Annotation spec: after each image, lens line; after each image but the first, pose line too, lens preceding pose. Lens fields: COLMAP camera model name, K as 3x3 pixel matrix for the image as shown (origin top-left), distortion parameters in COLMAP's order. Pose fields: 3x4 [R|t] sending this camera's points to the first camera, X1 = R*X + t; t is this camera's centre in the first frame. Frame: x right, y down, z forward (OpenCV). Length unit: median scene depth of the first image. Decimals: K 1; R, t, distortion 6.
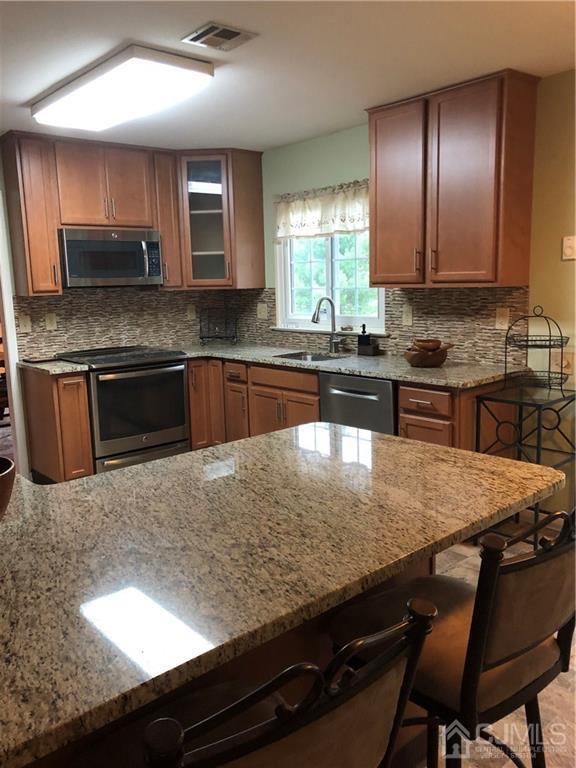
lens RADIAL K [[625.8, 0, 288.4], [0, 625.8, 383.6], [0, 0, 1]] dist [0.027883, -0.034519]
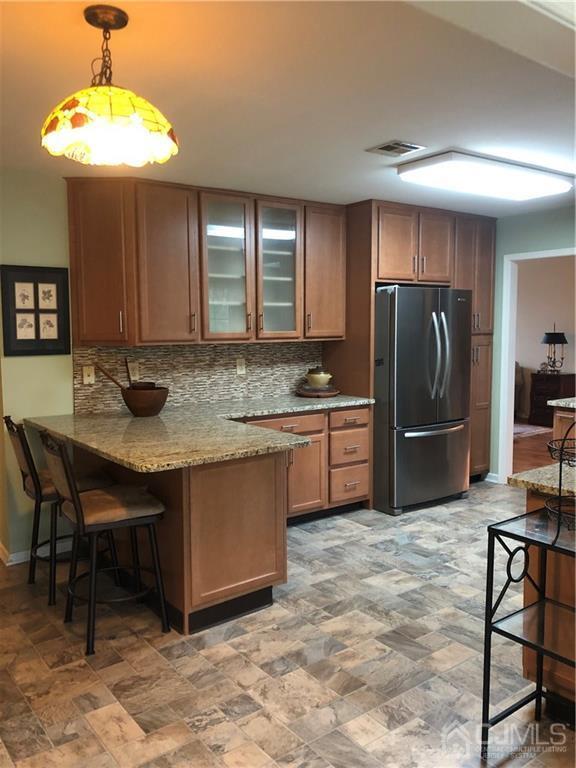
lens RADIAL K [[625.8, 0, 288.9], [0, 625.8, 383.1], [0, 0, 1]] dist [0.027883, -0.034519]
pose [[-0.076773, 0.107671, -0.991218, 1.882135], [-0.150730, 0.981473, 0.118287, -0.281027], [0.985589, 0.158488, -0.059122, 1.383497]]
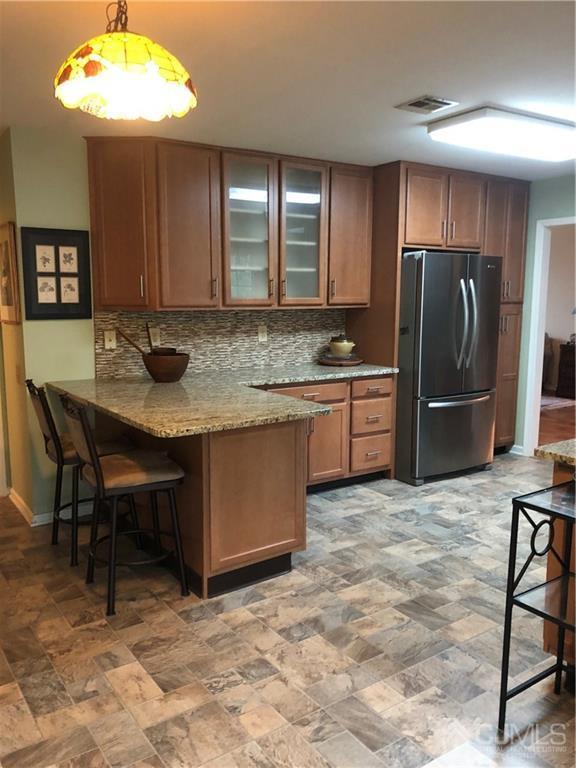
lens RADIAL K [[625.8, 0, 287.1], [0, 625.8, 388.6], [0, 0, 1]] dist [0.027883, -0.034519]
pose [[-0.118039, 0.163196, -0.979507, 1.849401], [-0.157490, 0.970842, 0.180731, -0.270391], [0.980441, 0.175596, -0.088895, 1.388068]]
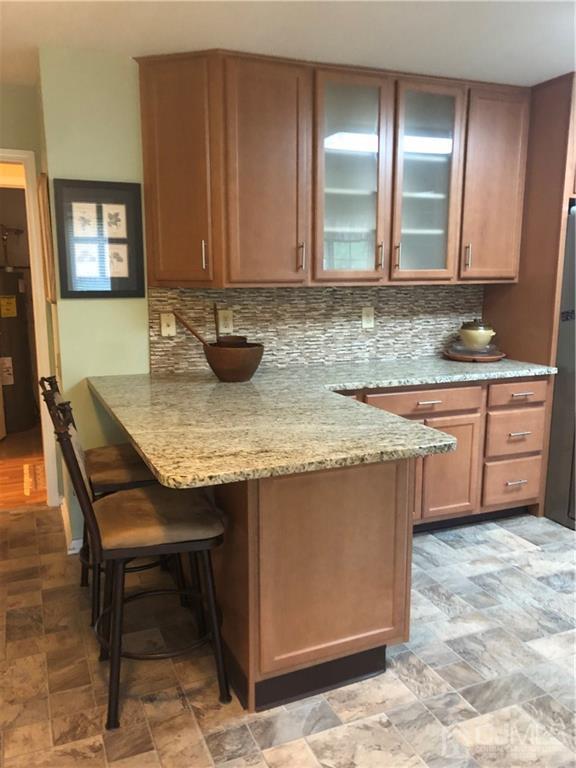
lens RADIAL K [[625.8, 0, 281.6], [0, 625.8, 387.2], [0, 0, 1]] dist [0.027883, -0.034519]
pose [[-0.326721, 0.185331, -0.926772, 1.212619], [-0.142093, 0.959808, 0.242031, -0.233984], [0.934378, 0.210764, -0.287255, 1.376985]]
